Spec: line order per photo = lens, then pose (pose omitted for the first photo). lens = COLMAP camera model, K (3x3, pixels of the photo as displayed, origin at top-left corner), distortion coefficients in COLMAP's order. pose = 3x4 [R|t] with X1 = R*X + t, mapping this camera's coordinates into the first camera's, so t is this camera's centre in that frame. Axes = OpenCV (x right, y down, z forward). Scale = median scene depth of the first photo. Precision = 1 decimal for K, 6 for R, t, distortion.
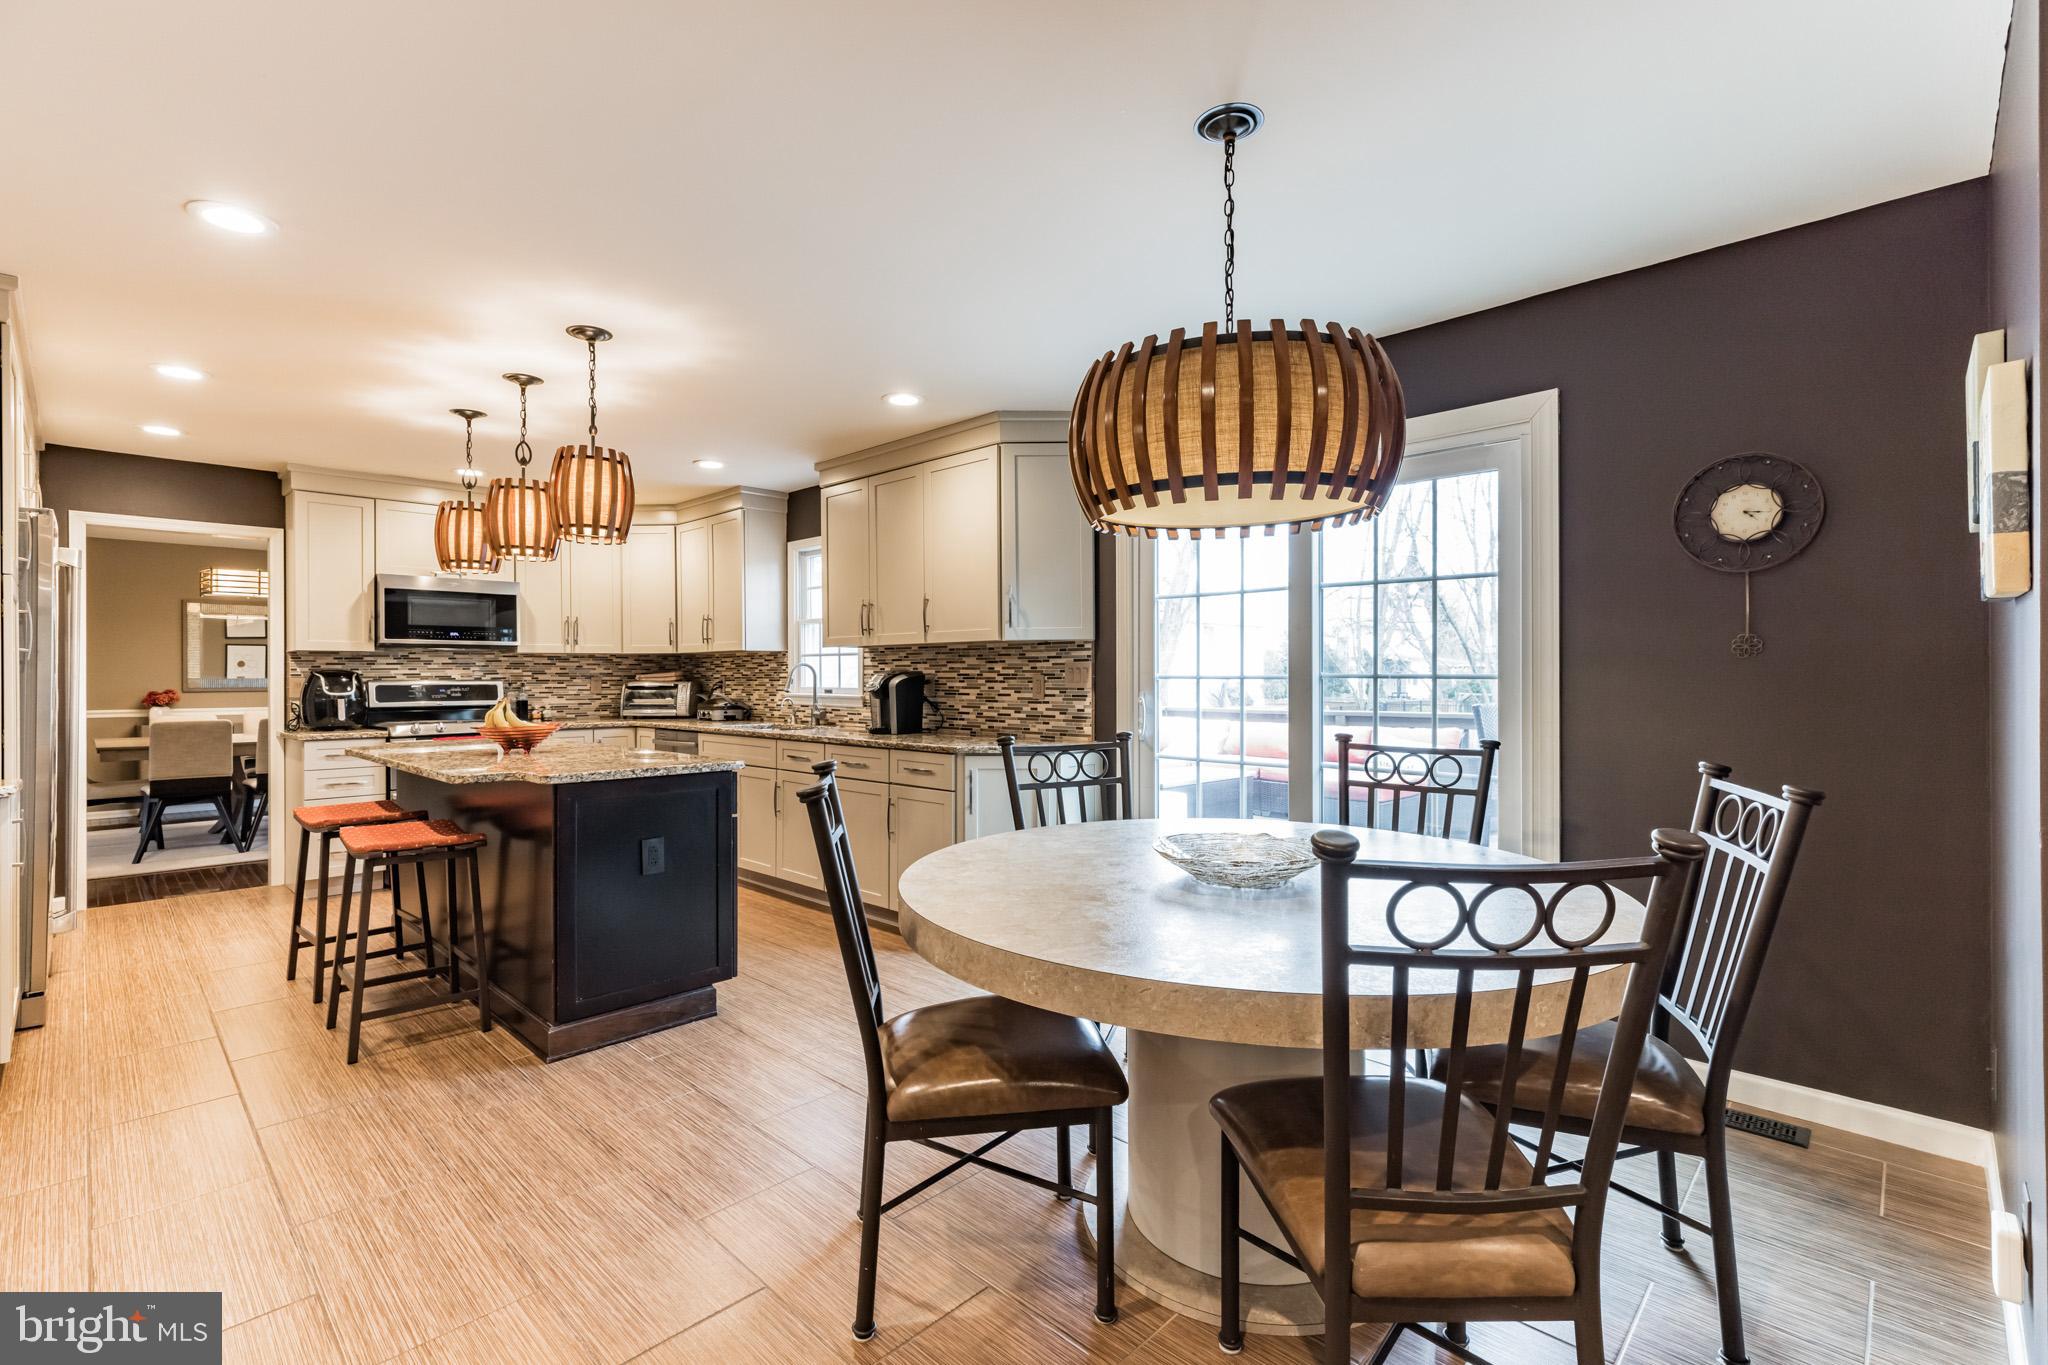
lens RADIAL K [[879.9, 0, 1024.1], [0, 879.9, 676.2], [0, 0, 1]] dist [0.000211, -0.000118]
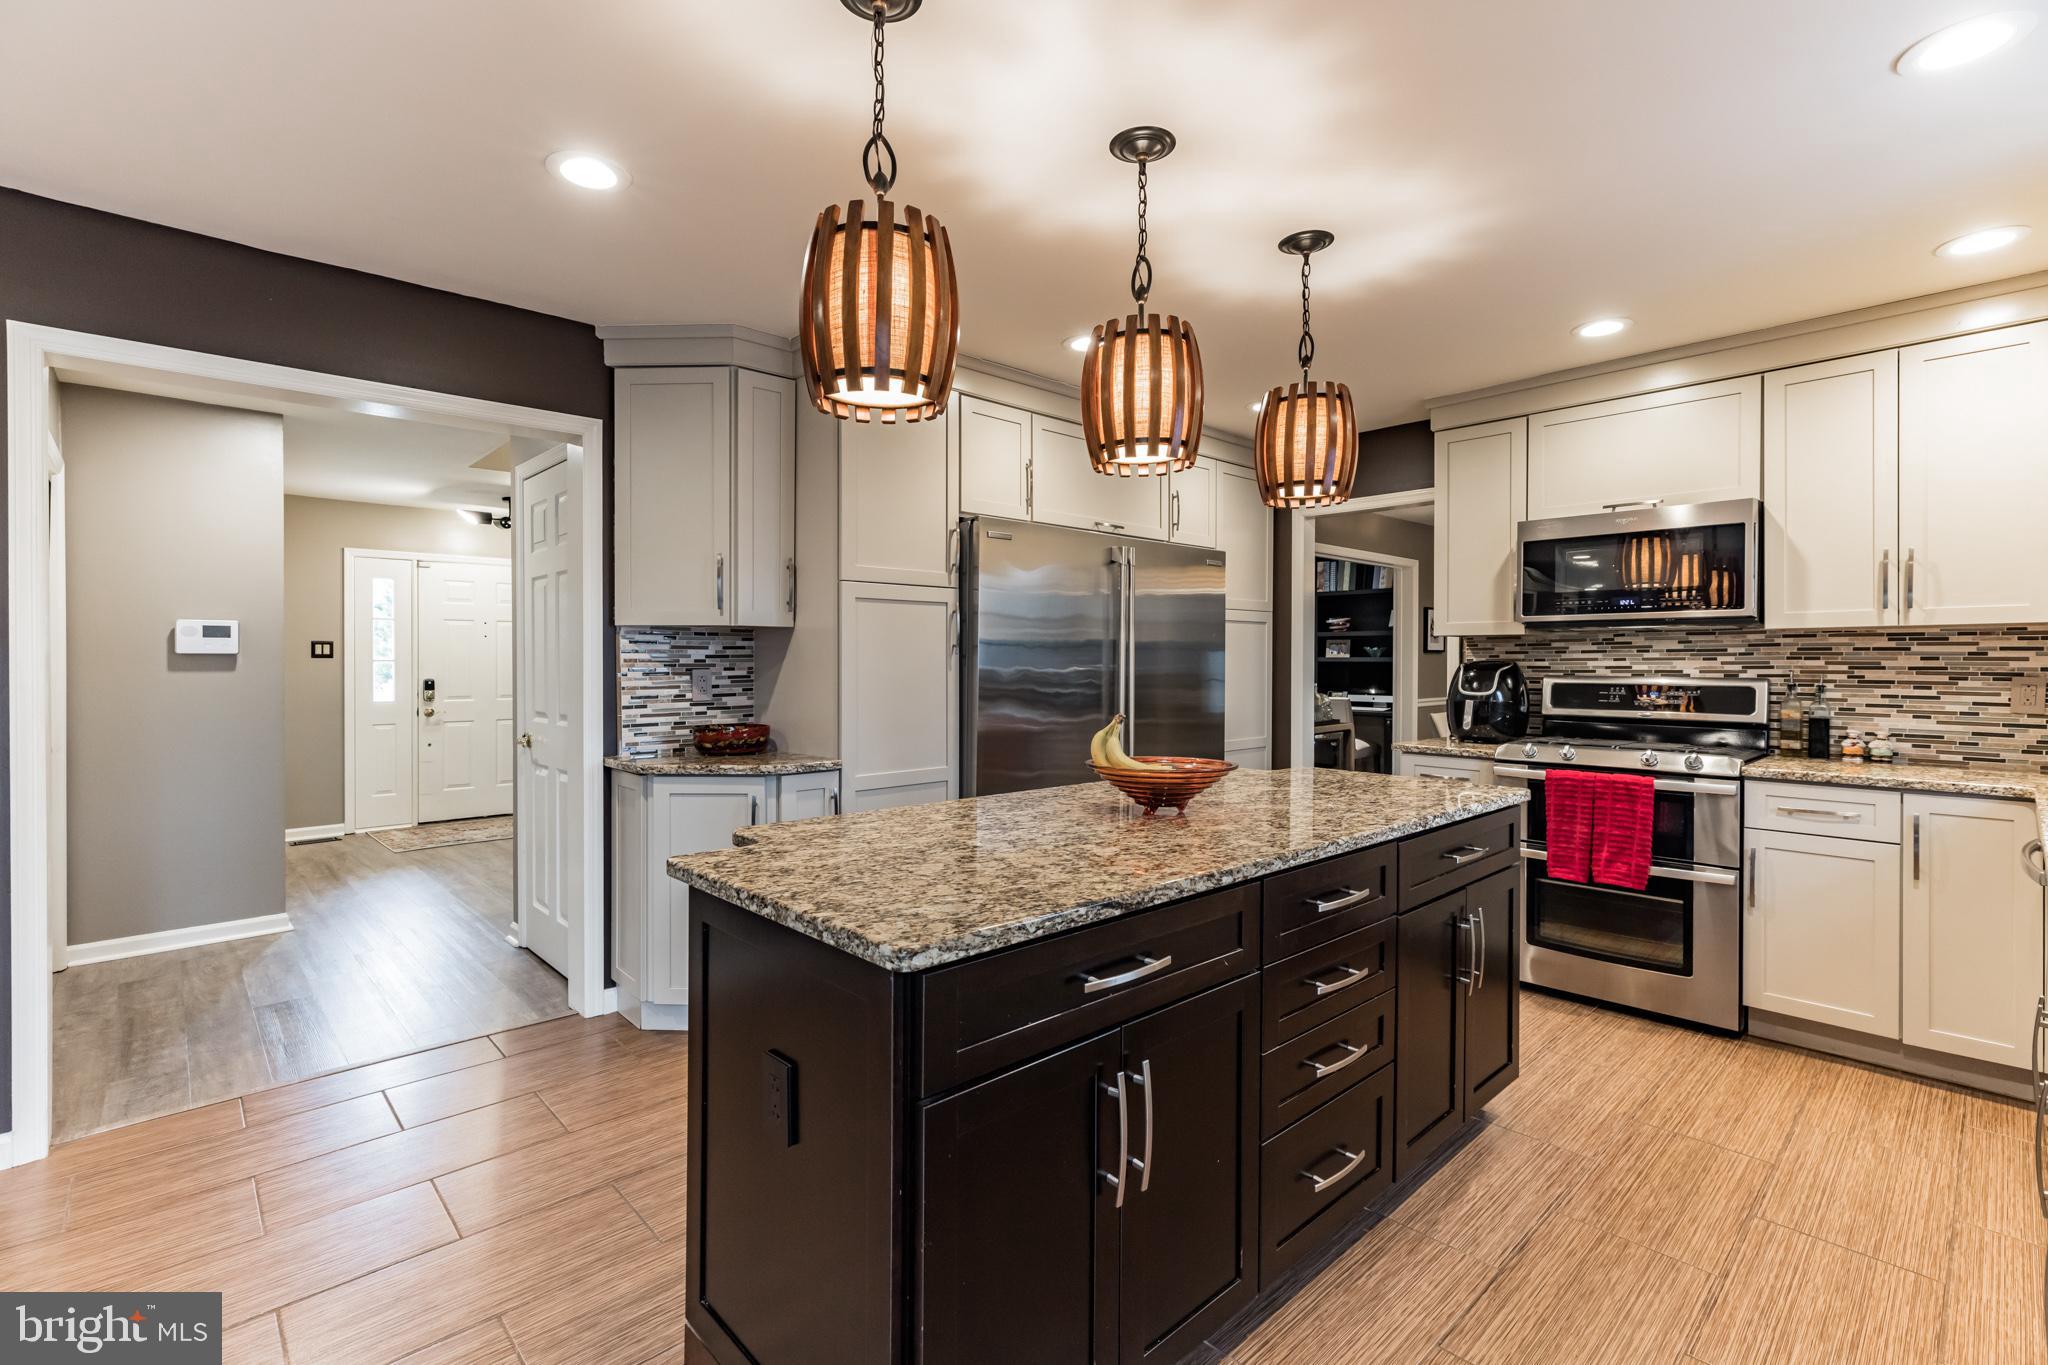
lens RADIAL K [[914.1, 0, 1017.6], [0, 914.1, 672.4], [0, 0, 1]] dist [0.004693, 0.000786]
pose [[-0.050921, 0.016426, -0.998568, 0.008340], [-0.004022, 0.999853, 0.016652, -0.008075], [0.998695, 0.004864, -0.050847, 0.594042]]
